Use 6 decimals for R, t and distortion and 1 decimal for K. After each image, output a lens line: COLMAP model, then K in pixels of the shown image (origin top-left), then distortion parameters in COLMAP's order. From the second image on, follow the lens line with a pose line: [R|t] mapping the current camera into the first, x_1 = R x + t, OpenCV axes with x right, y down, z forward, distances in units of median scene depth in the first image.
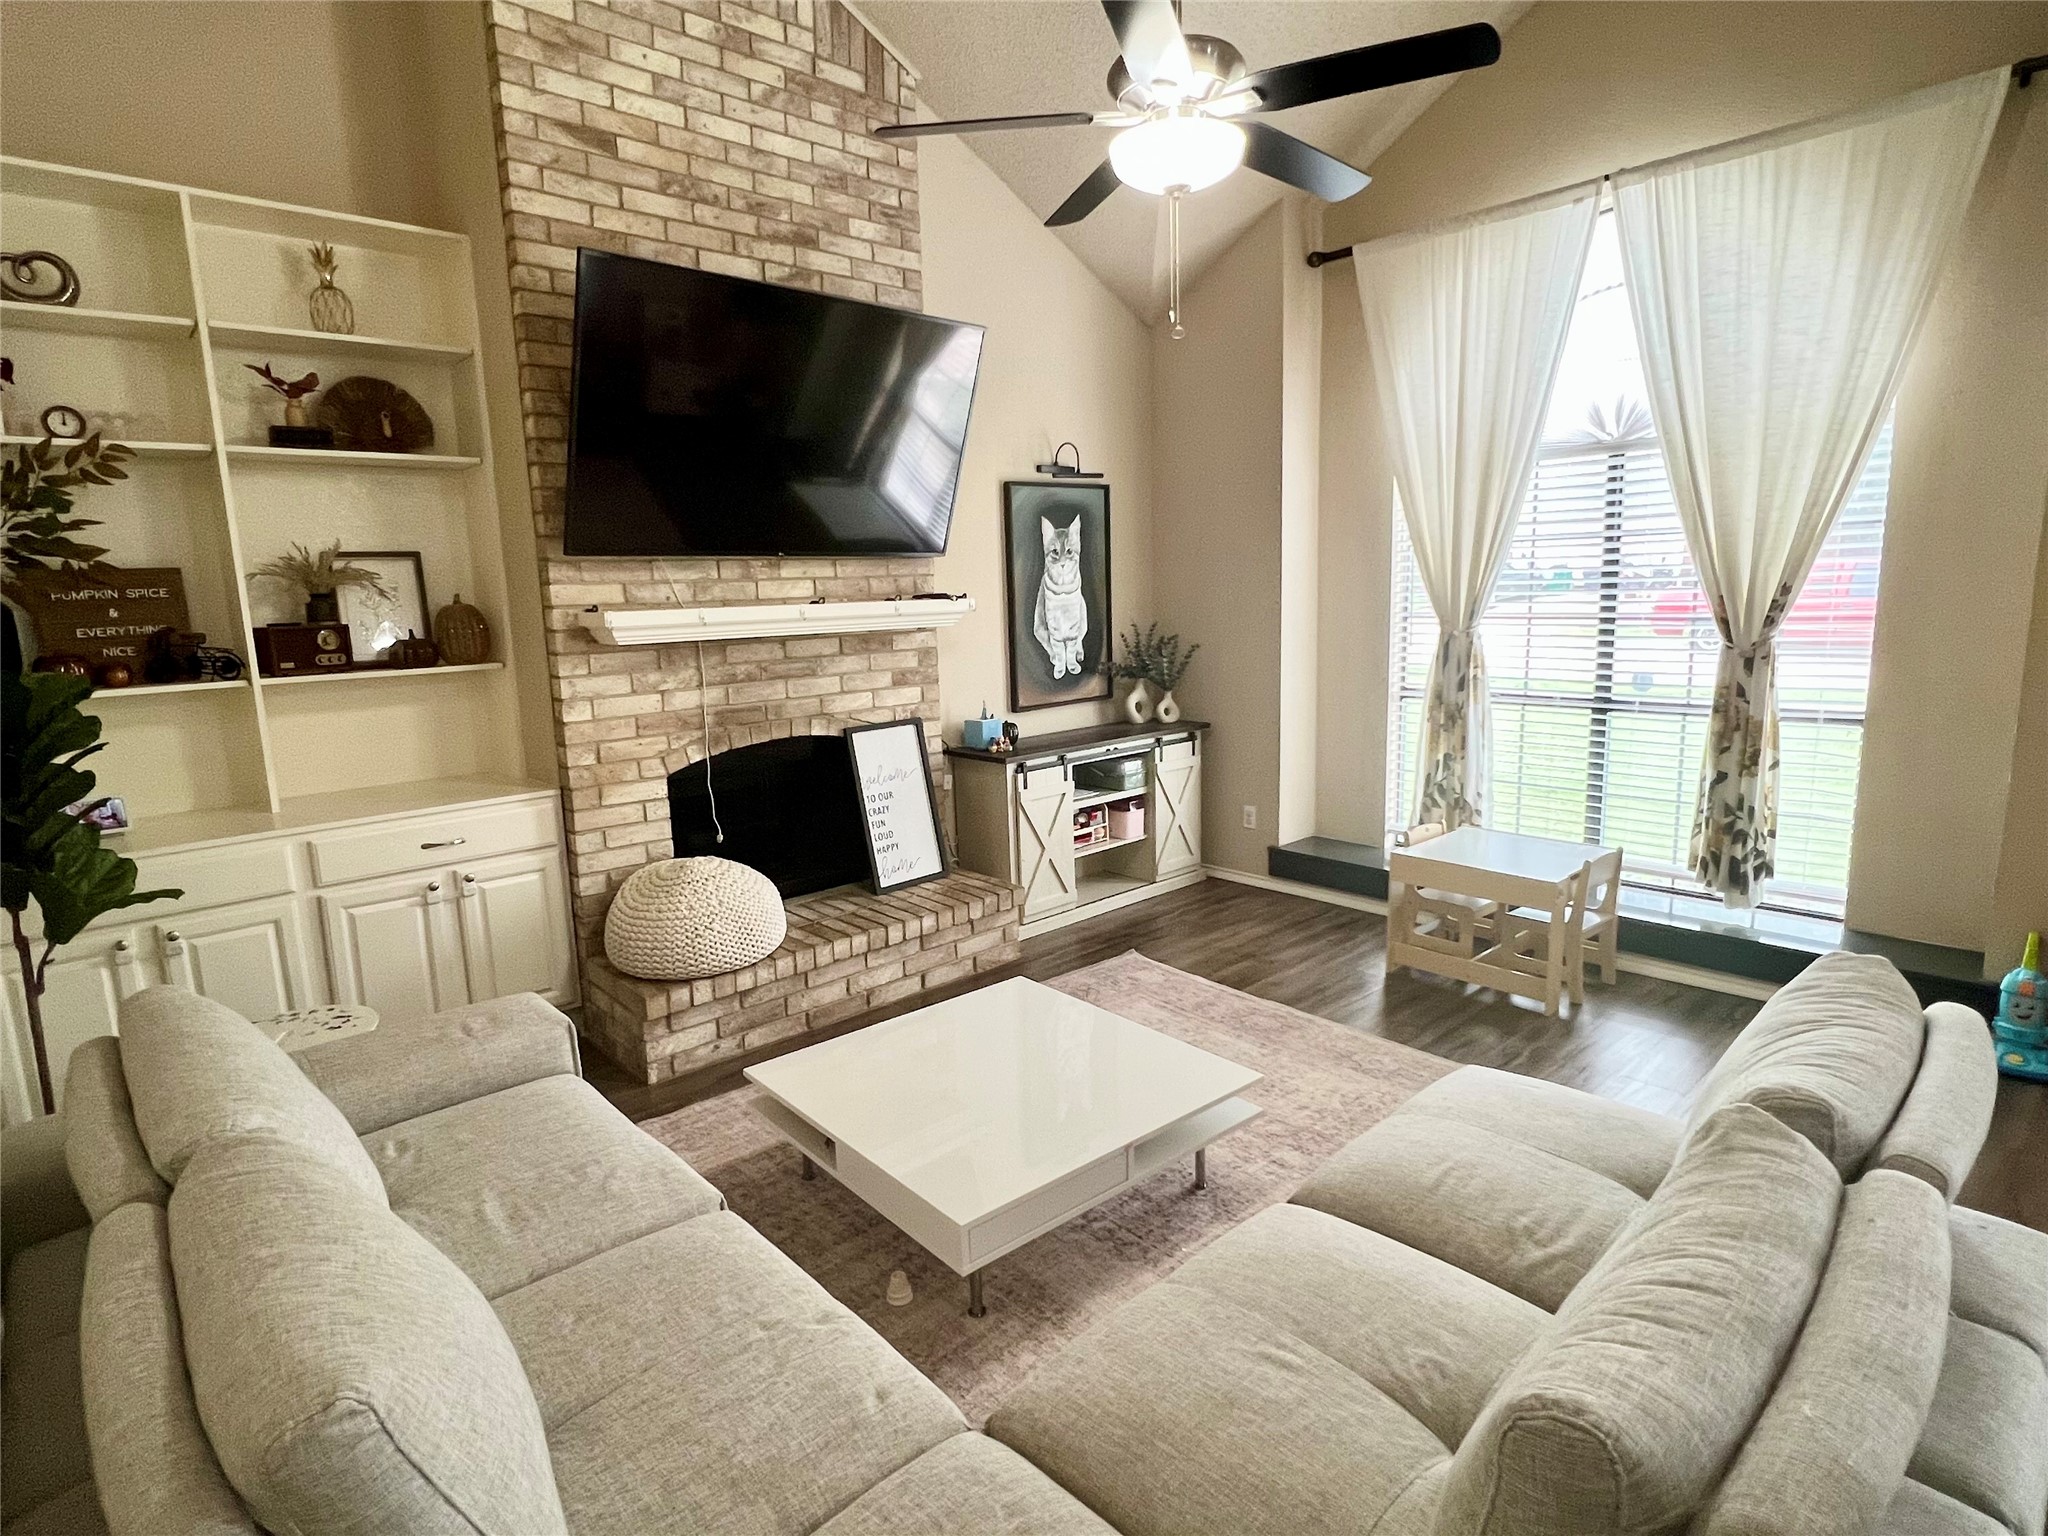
lens RADIAL K [[1085.7, 0, 1024.0], [0, 1085.7, 768.0], [0, 0, 1]] dist [-0.001417, -0.000820]
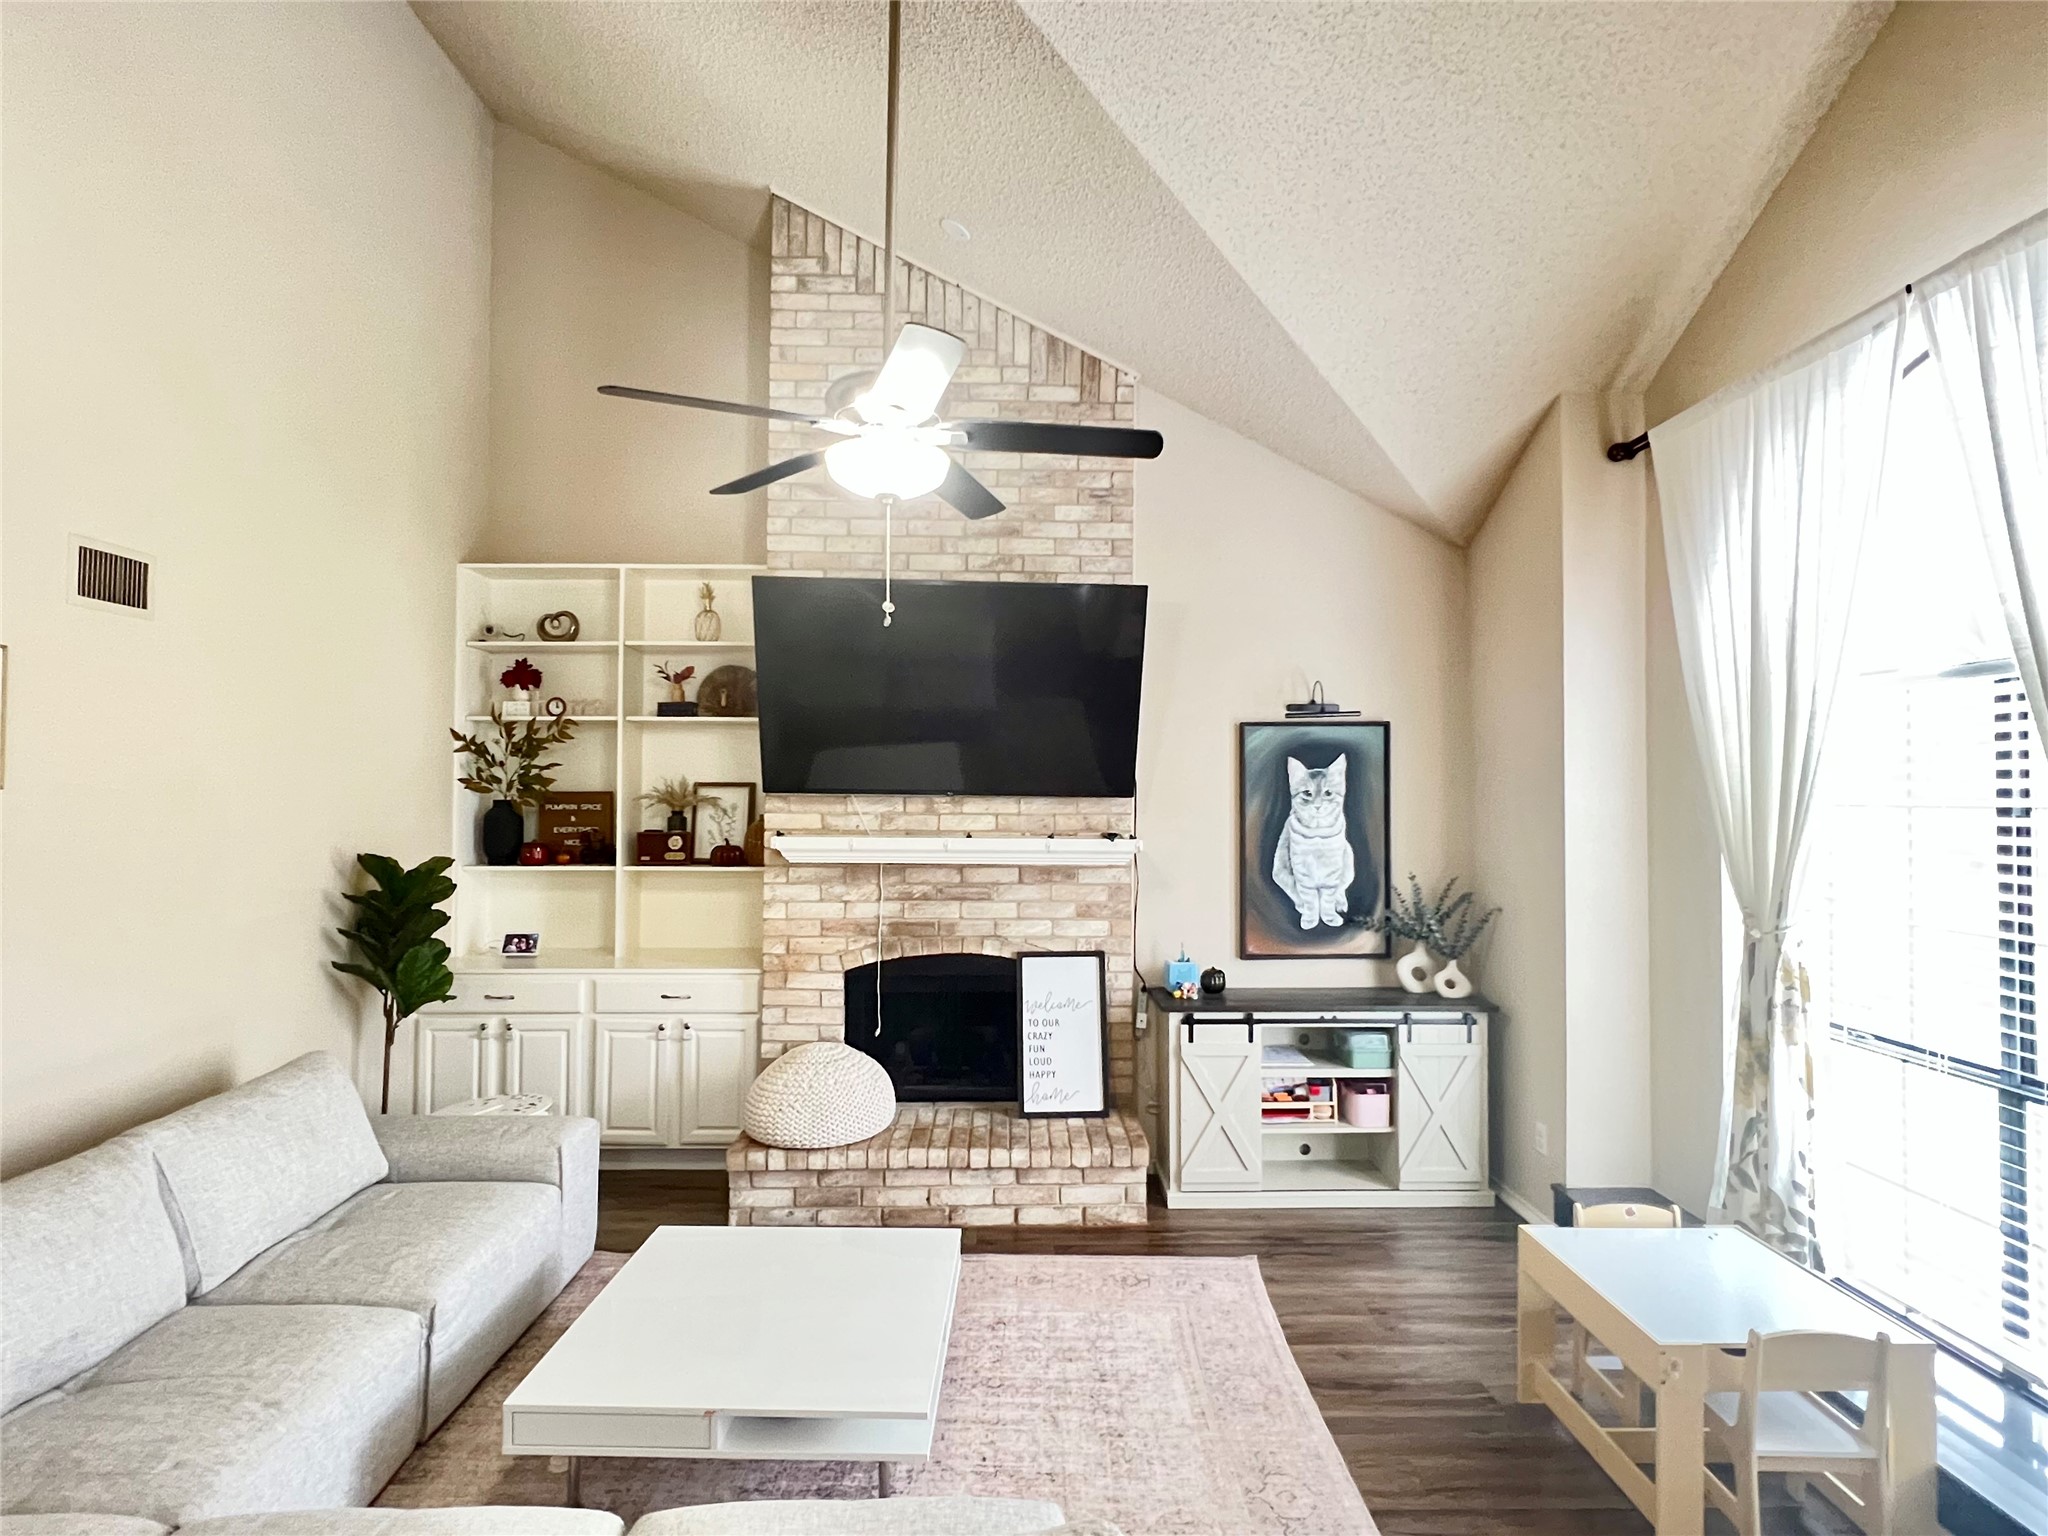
lens RADIAL K [[1039.4, 0, 1024.0], [0, 1039.4, 768.0], [0, 0, 1]] dist [-0.000770, 0.000303]
pose [[0.751667, 0.020769, -0.659216, 0.550227], [-0.139384, 0.981931, -0.127996, -0.090248], [0.644646, 0.188094, 0.740980, 0.218021]]
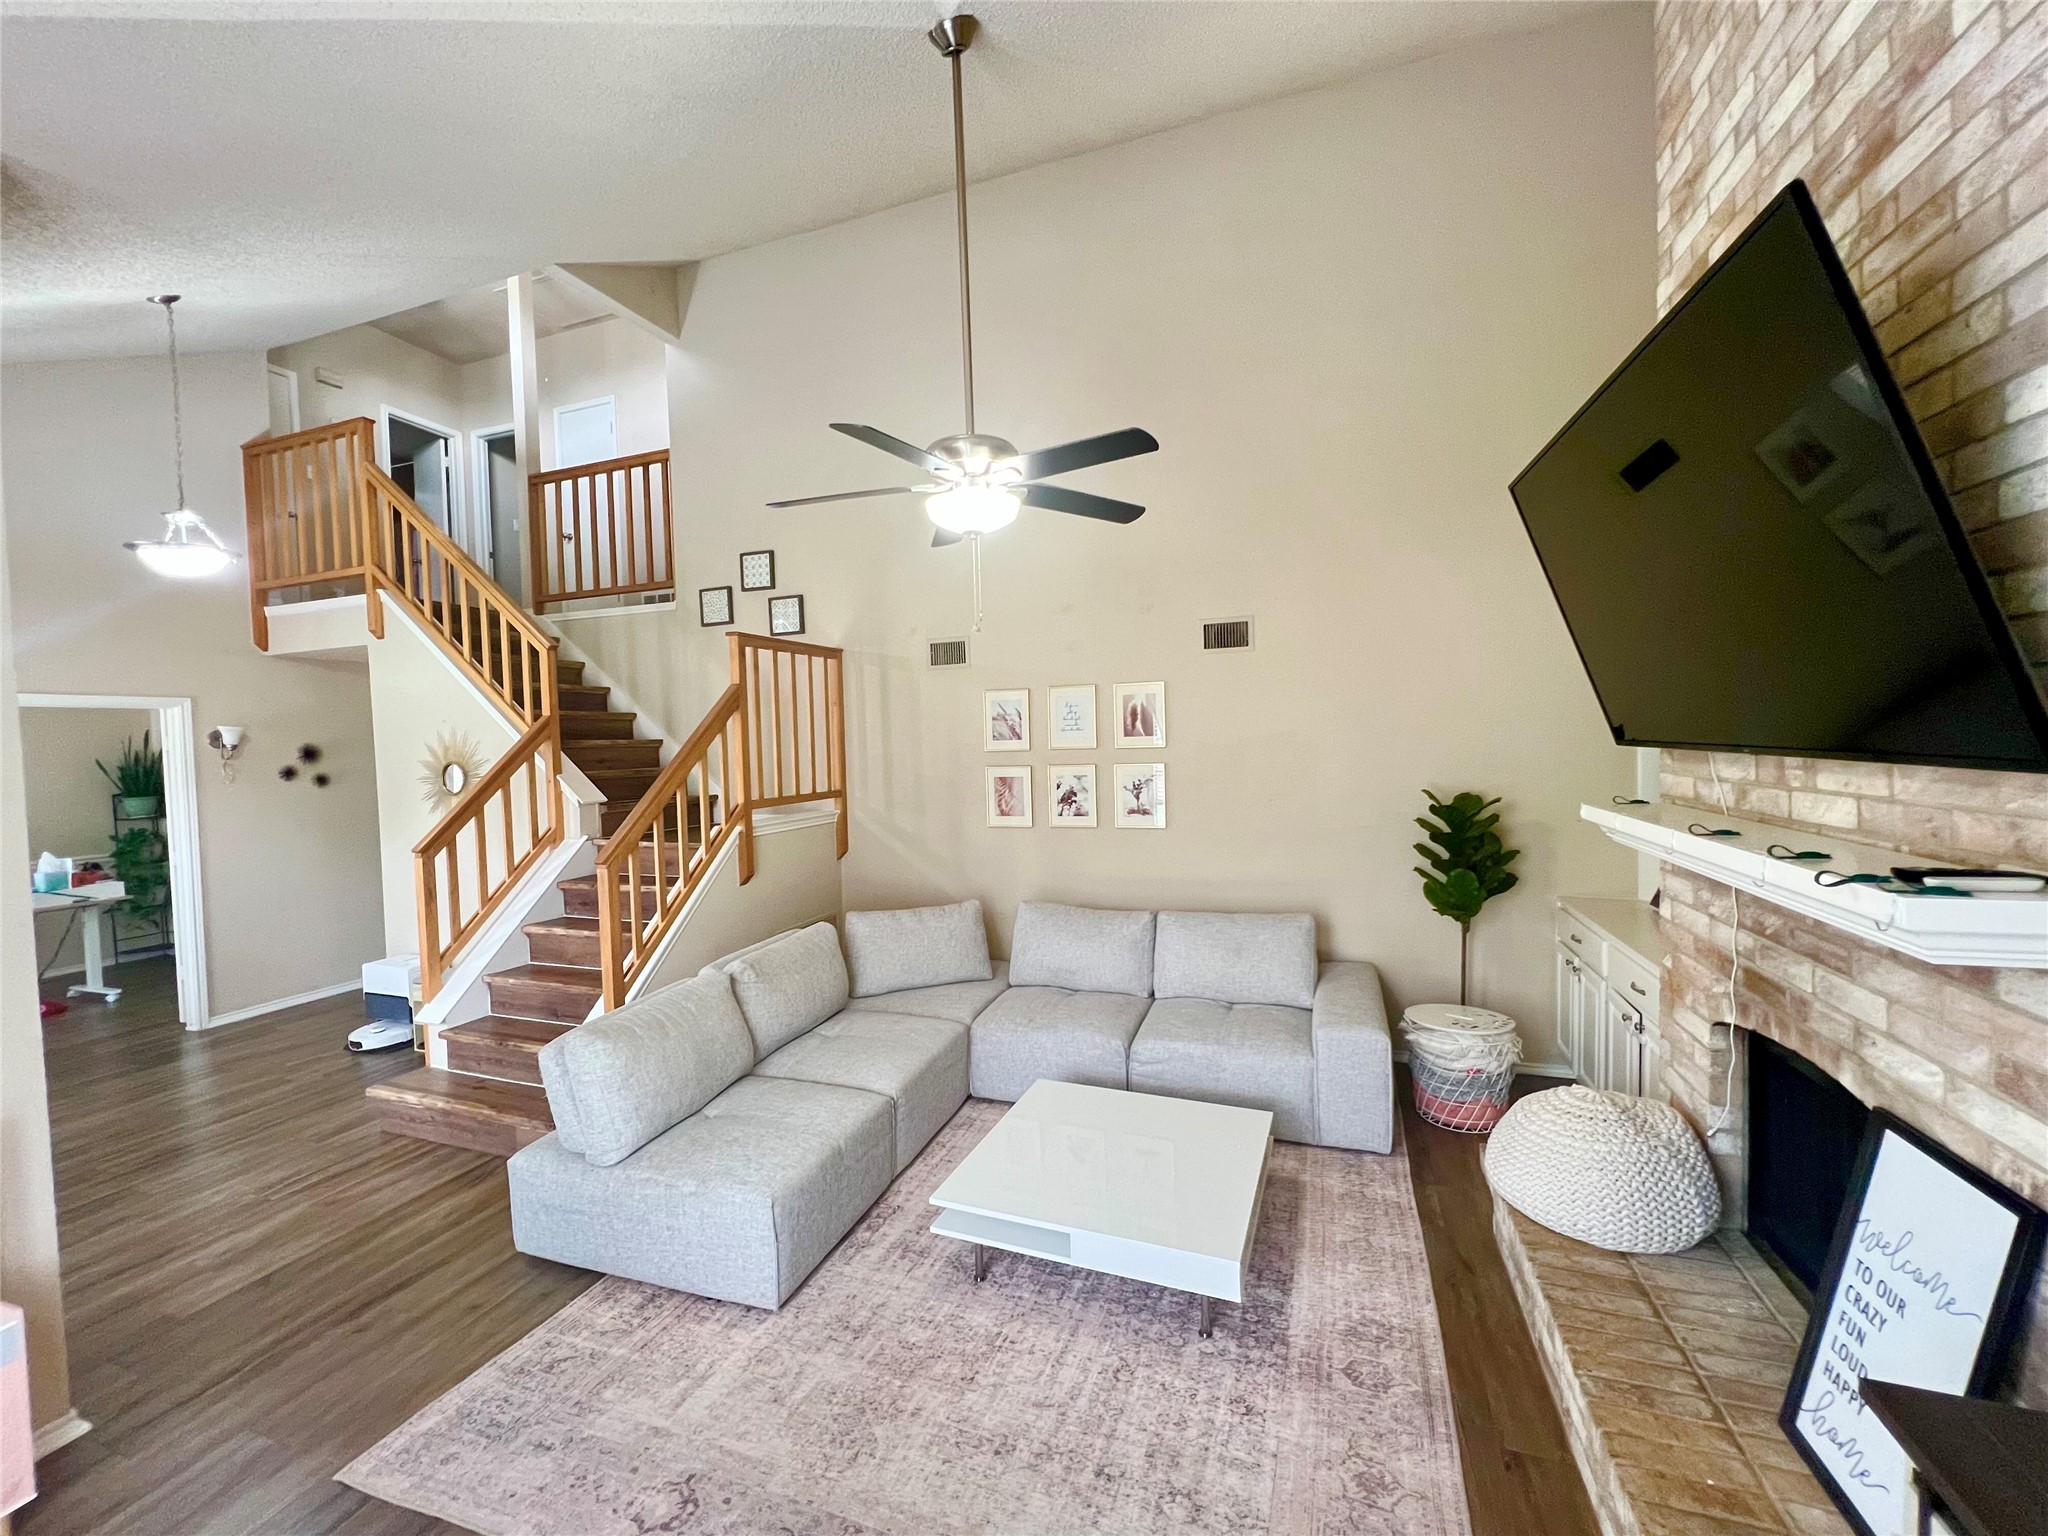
lens RADIAL K [[811.5, 0, 1024.0], [0, 811.5, 768.0], [0, 0, 1]] dist [-0.017435, -0.000016]
pose [[-0.882665, 0.072561, -0.464368, 0.343127], [-0.023989, 0.979768, 0.198695, -0.260620], [0.469390, 0.186521, -0.863066, 1.168211]]
